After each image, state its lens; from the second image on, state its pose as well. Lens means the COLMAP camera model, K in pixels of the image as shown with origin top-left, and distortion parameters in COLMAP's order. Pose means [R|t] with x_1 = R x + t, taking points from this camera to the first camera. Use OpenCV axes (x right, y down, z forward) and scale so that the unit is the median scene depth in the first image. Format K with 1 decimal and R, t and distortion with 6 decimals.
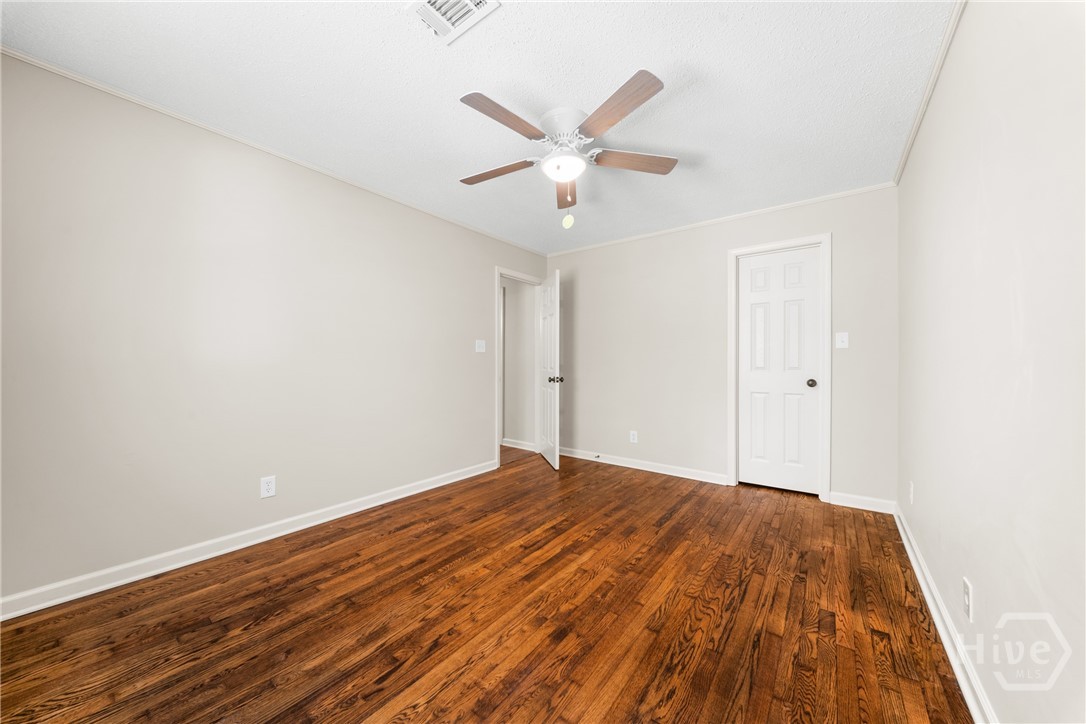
lens RADIAL K [[381.3, 0, 542.8], [0, 381.3, 360.6], [0, 0, 1]] dist [-0.001312, -0.000139]
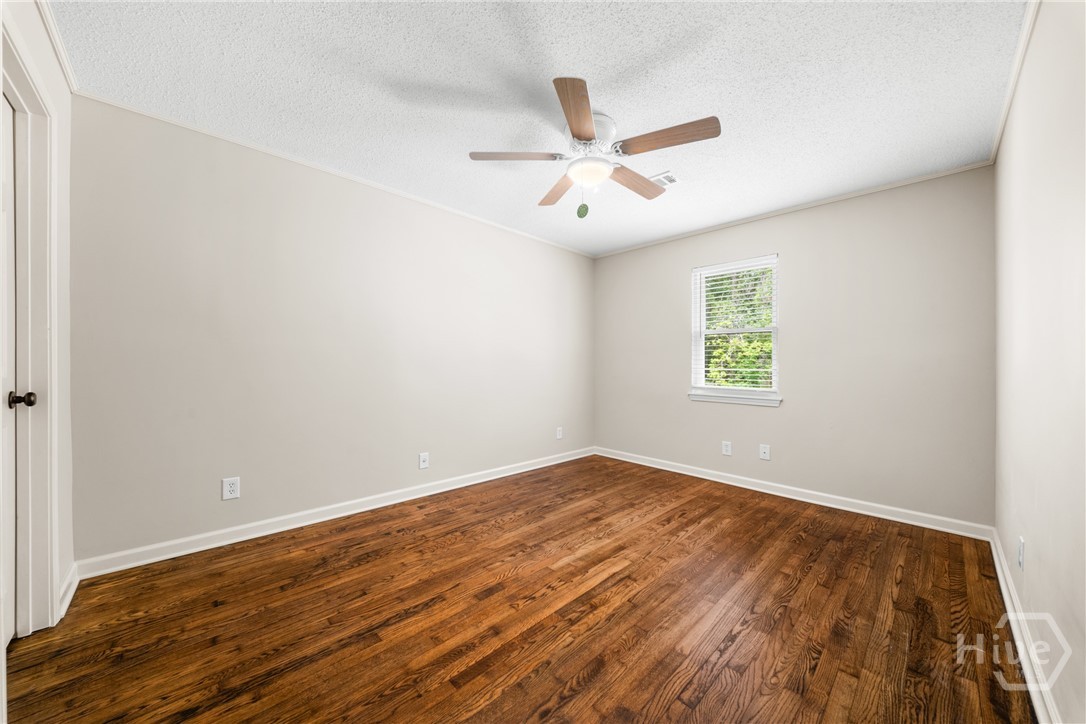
lens RADIAL K [[381.3, 0, 542.9], [0, 381.3, 365.2], [0, 0, 1]] dist [-0.001312, -0.000139]
pose [[-0.987821, -0.018058, 0.154546, 0.024266], [-0.017970, 0.999837, 0.001966, 0.013416], [-0.154556, -0.000835, -0.987984, 1.964537]]
